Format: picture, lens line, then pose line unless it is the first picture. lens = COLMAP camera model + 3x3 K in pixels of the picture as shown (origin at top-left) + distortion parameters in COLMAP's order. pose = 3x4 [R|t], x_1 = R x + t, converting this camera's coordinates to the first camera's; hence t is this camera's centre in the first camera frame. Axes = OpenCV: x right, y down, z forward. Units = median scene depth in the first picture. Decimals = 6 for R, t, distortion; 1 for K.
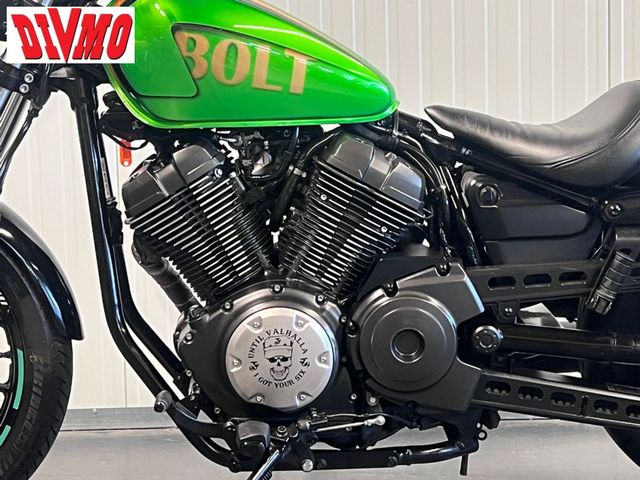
lens RADIAL K [[1382.7, 0, 321.0], [0, 1382.7, 236.5], [0, 0, 1]] dist [0.230698, -0.243063]
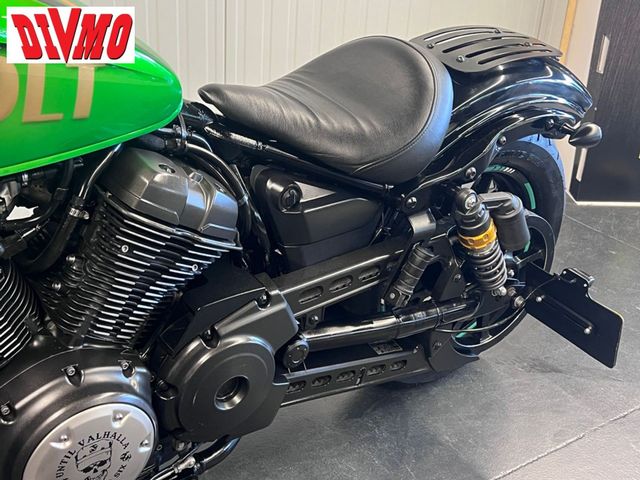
lens RADIAL K [[828.2, 0, 320.0], [0, 828.2, 240.0], [0, 0, 1]] dist [0.199999, -0.648139]
pose [[0.808660, -0.189749, 0.556835, -0.163542], [-0.032858, 0.930506, 0.364801, -0.200900], [-0.587359, -0.313296, 0.746227, 0.602460]]
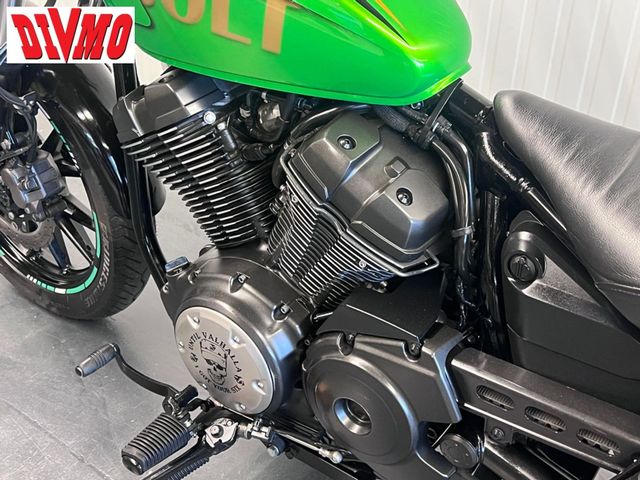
lens RADIAL K [[828.2, 0, 320.0], [0, 828.2, 240.0], [0, 0, 1]] dist [0.199999, -0.648139]
pose [[0.795395, 0.358990, -0.488337, 0.235350], [-0.105222, 0.875270, 0.472050, -0.218417], [0.596888, -0.324082, 0.733959, 0.678098]]
